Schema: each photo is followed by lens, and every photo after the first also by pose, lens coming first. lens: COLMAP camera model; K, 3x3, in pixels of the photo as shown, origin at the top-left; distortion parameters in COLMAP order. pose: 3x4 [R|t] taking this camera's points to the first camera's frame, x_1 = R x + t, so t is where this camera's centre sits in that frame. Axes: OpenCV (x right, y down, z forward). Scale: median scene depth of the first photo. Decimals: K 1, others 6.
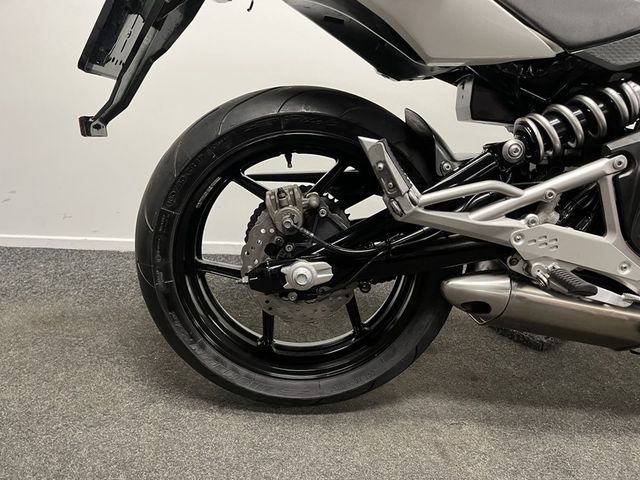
lens RADIAL K [[488.6, 0, 320.0], [0, 488.6, 240.0], [0, 0, 1]] dist [0.072181, -0.090122]
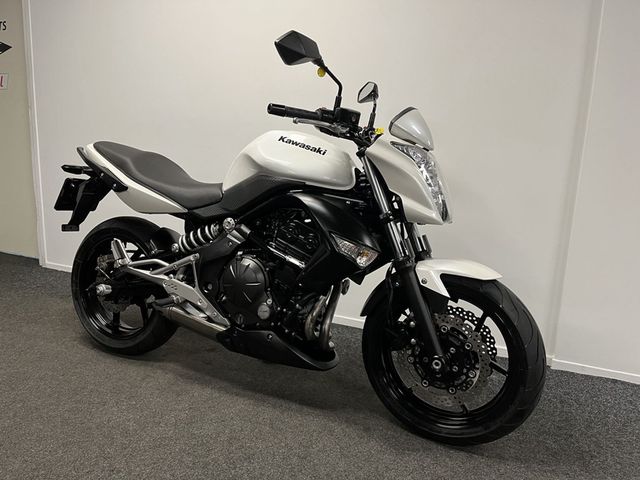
lens RADIAL K [[488.6, 0, 320.0], [0, 488.6, 240.0], [0, 0, 1]] dist [0.072181, -0.090122]
pose [[0.895502, 0.070325, -0.439466, 2.052886], [-0.144272, 0.979986, -0.137163, 0.007220], [0.421024, 0.186232, 0.887725, -0.832498]]
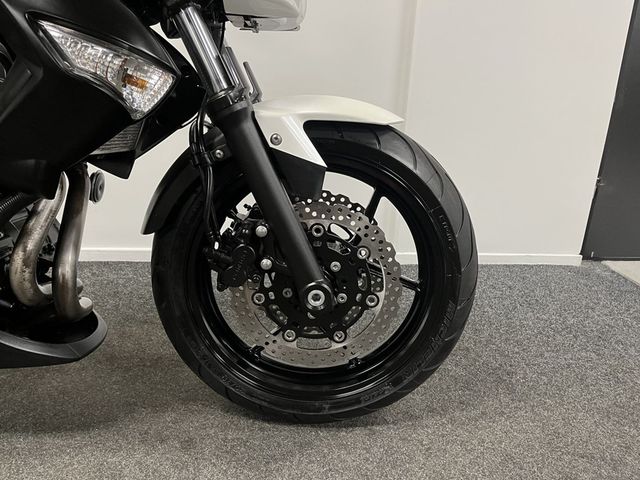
lens RADIAL K [[488.6, 0, 320.0], [0, 488.6, 240.0], [0, 0, 1]] dist [0.072181, -0.090122]
pose [[0.998772, -0.023236, 0.043757, 1.631085], [0.023693, 0.999670, -0.009958, 0.044374], [-0.043511, 0.010983, 0.998993, 0.128854]]
